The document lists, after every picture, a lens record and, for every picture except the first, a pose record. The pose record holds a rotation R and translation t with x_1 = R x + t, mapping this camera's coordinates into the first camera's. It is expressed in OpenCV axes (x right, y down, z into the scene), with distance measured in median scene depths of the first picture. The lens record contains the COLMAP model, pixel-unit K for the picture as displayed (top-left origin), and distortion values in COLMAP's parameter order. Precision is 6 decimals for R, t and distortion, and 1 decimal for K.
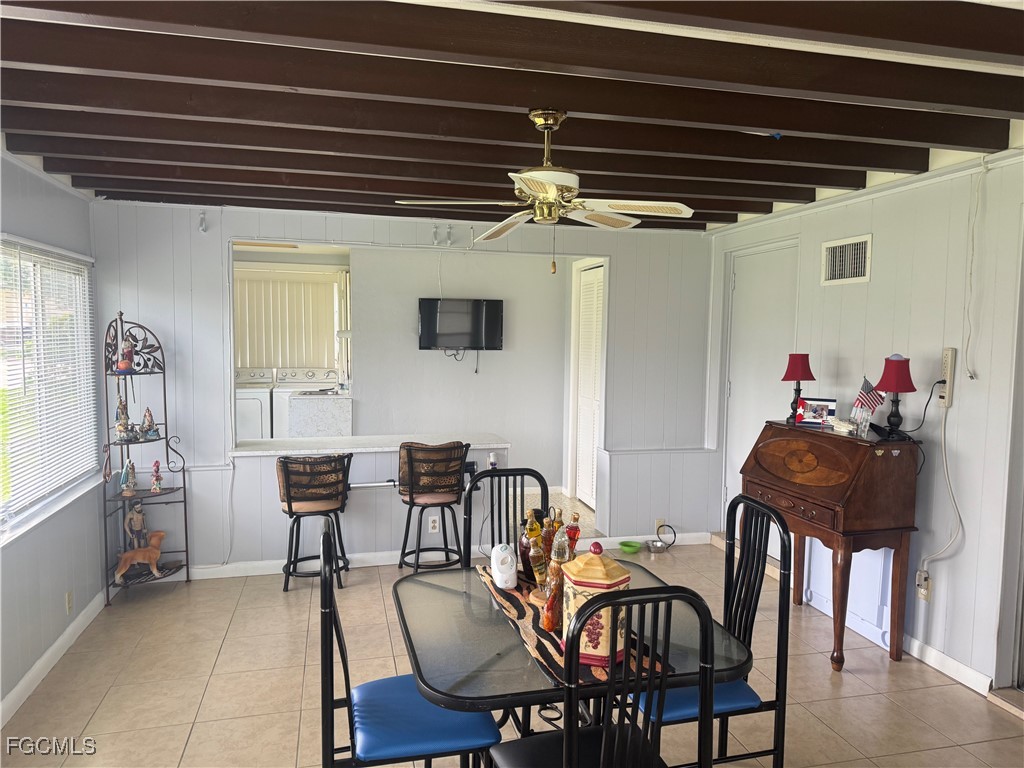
lens RADIAL K [[727.0, 0, 516.7], [0, 727.0, 383.3], [0, 0, 1]] dist [0.075713, -0.072572]
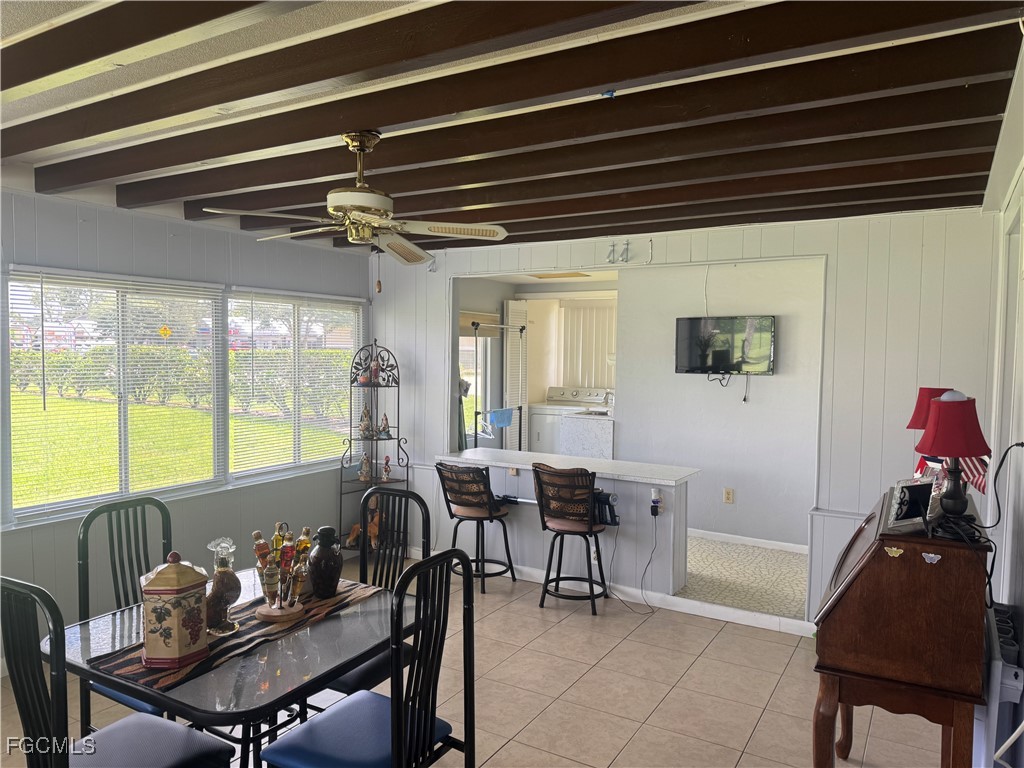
lens RADIAL K [[727.0, 0, 504.9], [0, 727.0, 388.5], [0, 0, 1]] dist [0.075713, -0.072572]
pose [[0.696245, 0.033309, -0.717031, 0.586723], [-0.052231, 0.998626, -0.004327, -0.016556], [0.715901, 0.040464, 0.697028, 0.291205]]
